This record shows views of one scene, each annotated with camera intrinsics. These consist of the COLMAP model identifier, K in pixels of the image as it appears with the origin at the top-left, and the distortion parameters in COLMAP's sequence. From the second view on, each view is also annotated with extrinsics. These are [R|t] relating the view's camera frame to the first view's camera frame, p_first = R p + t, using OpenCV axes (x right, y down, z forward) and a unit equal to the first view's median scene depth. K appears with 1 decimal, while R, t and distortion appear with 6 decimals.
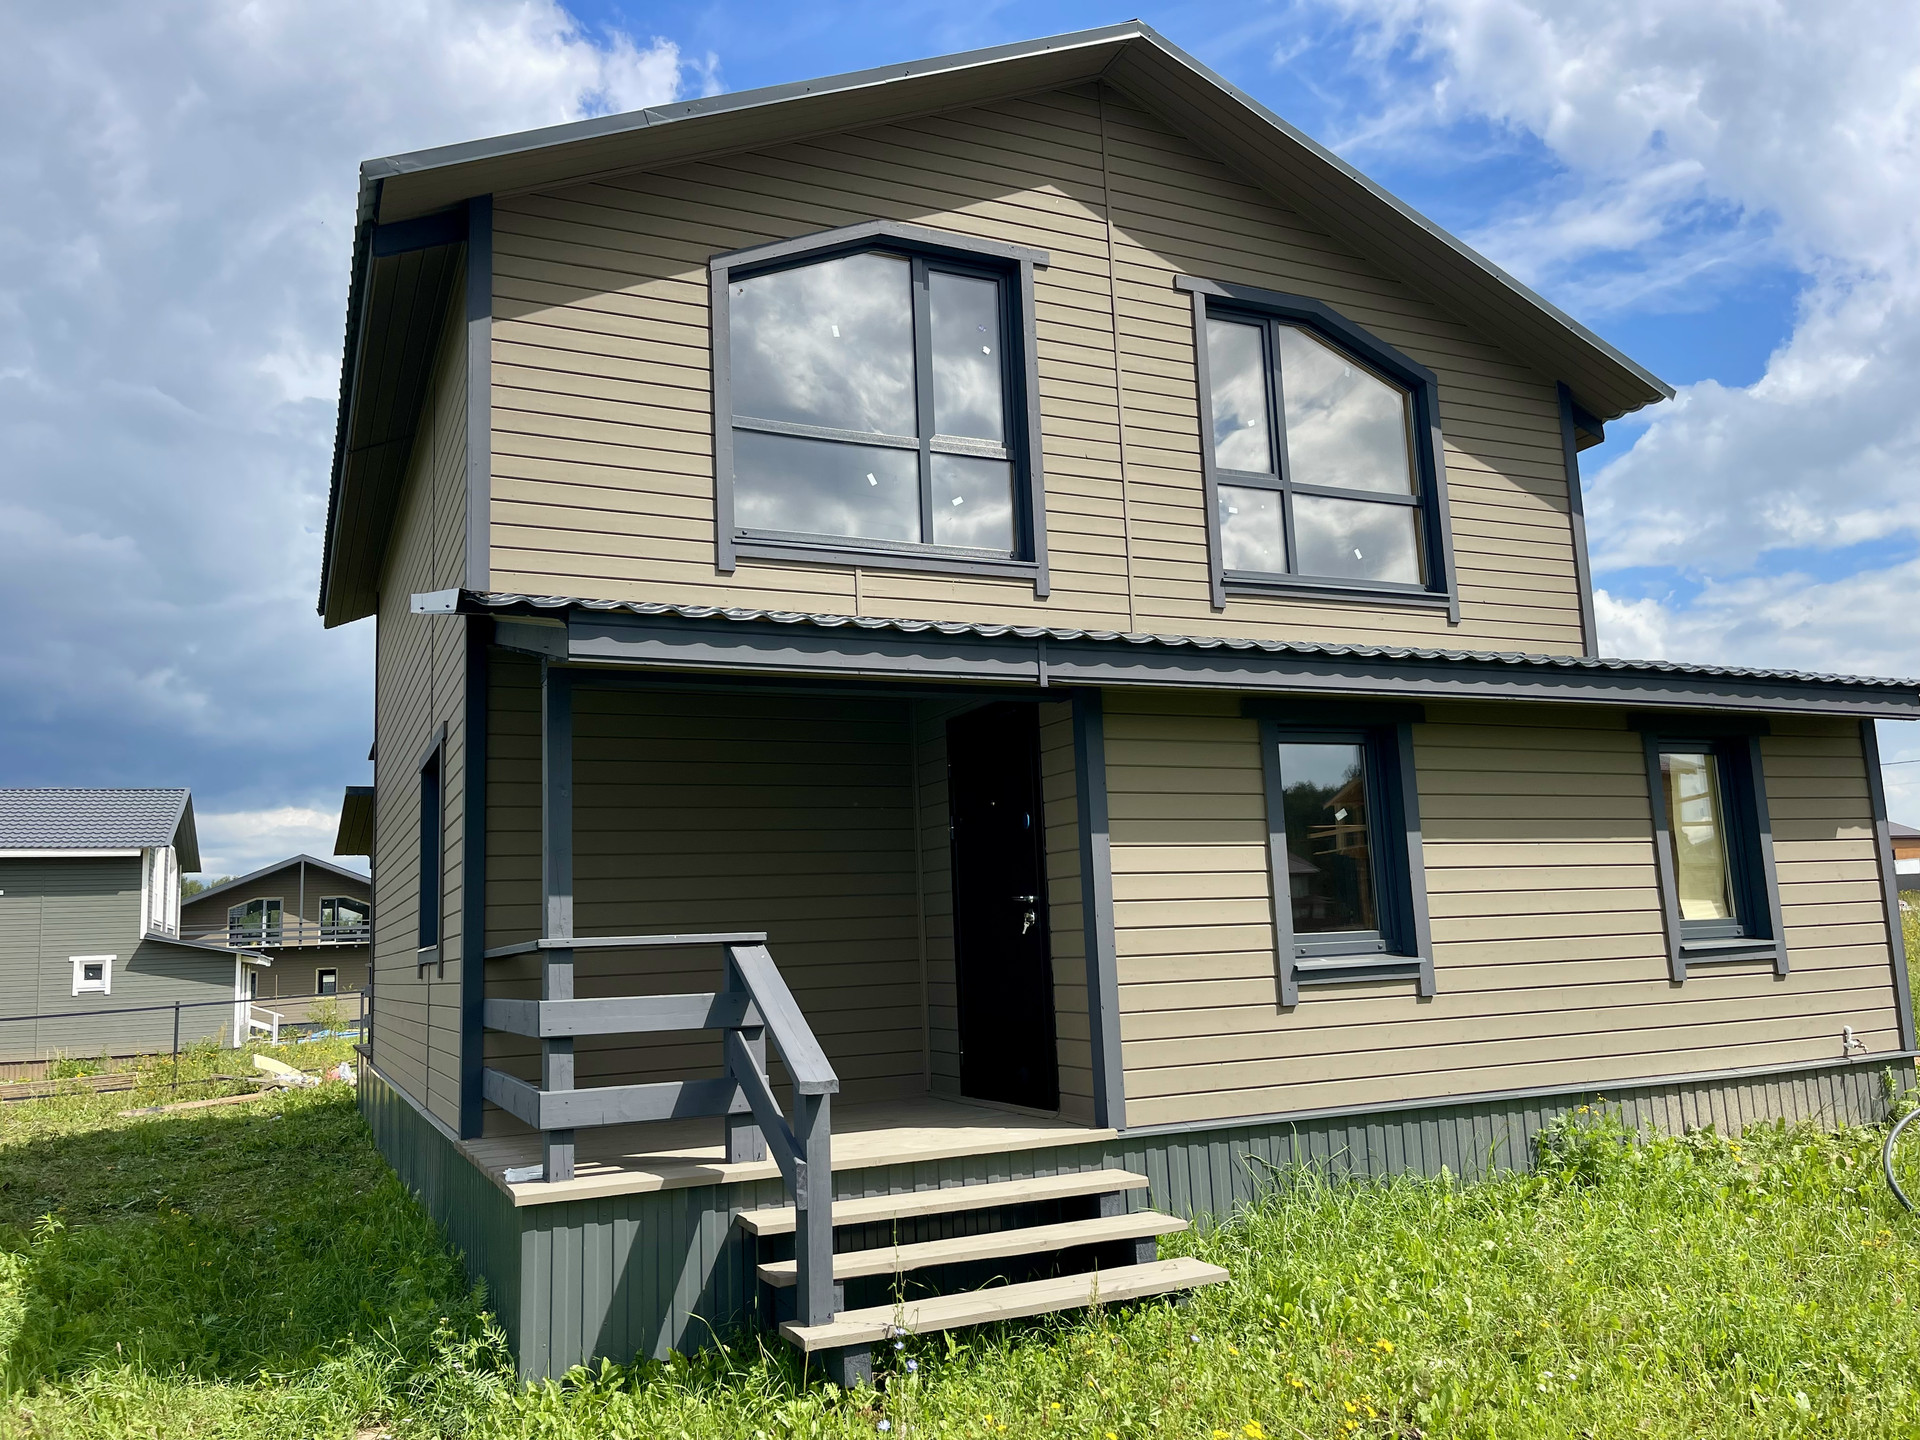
lens RADIAL K [[1504.1, 0, 960.0], [0, 1504.1, 720.0], [0, 0, 1]] dist [0.001452, -0.001448]
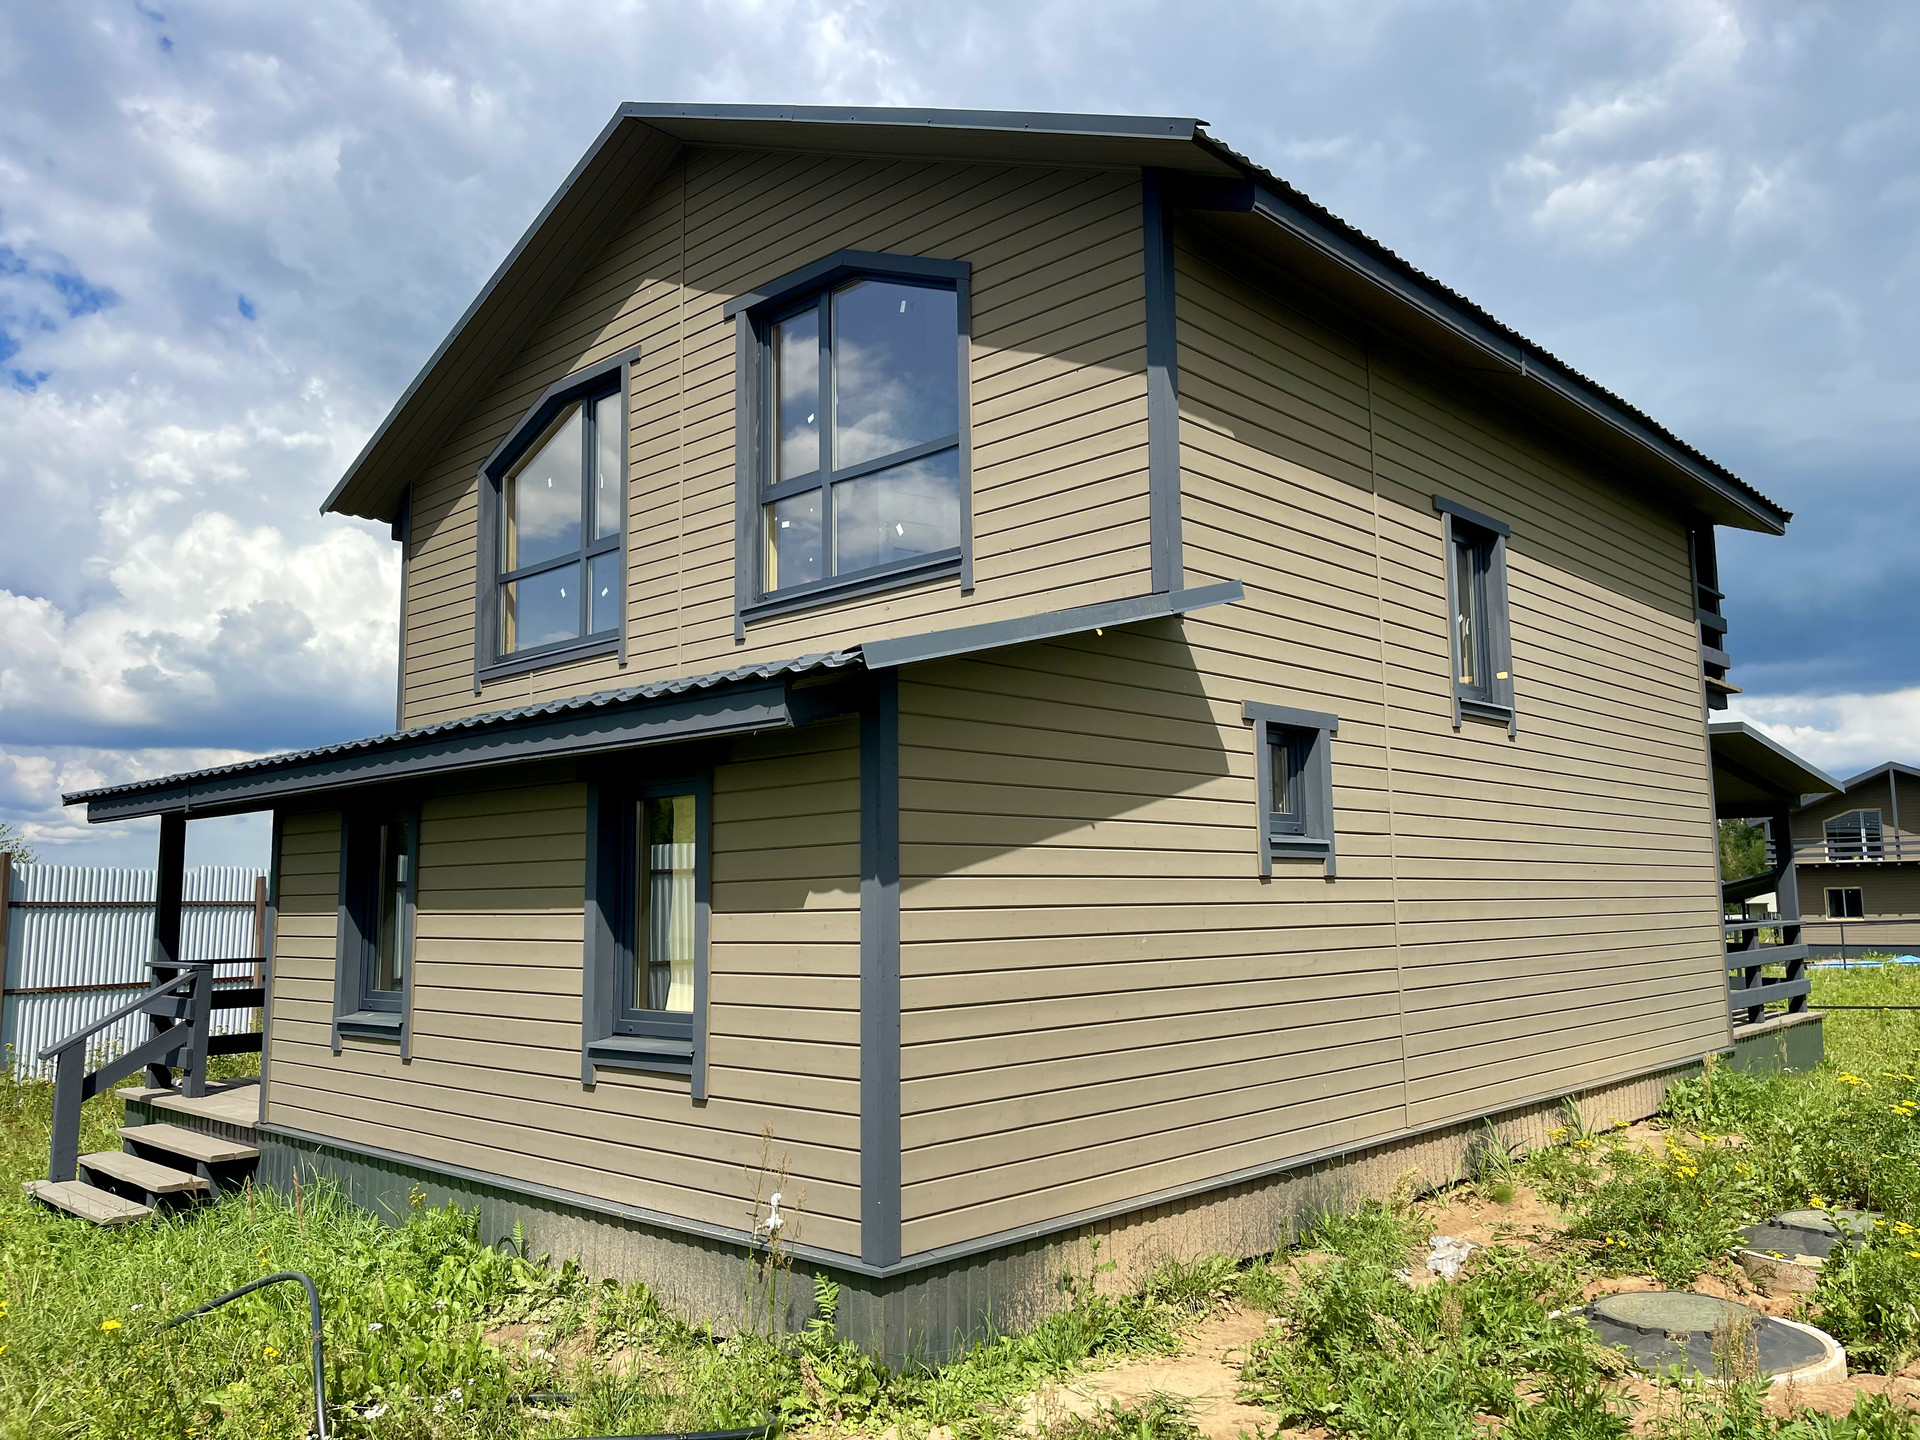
lens RADIAL K [[1469.4, 0, 871.5], [0, 1469.4, 696.7], [0, 0, 1]] dist [0.007609, 0.001786]
pose [[0.347377, -0.095032, -0.932898, 1.088111], [0.146033, 0.988196, -0.046288, 0.019042], [0.926285, -0.120154, 0.357155, 0.732555]]
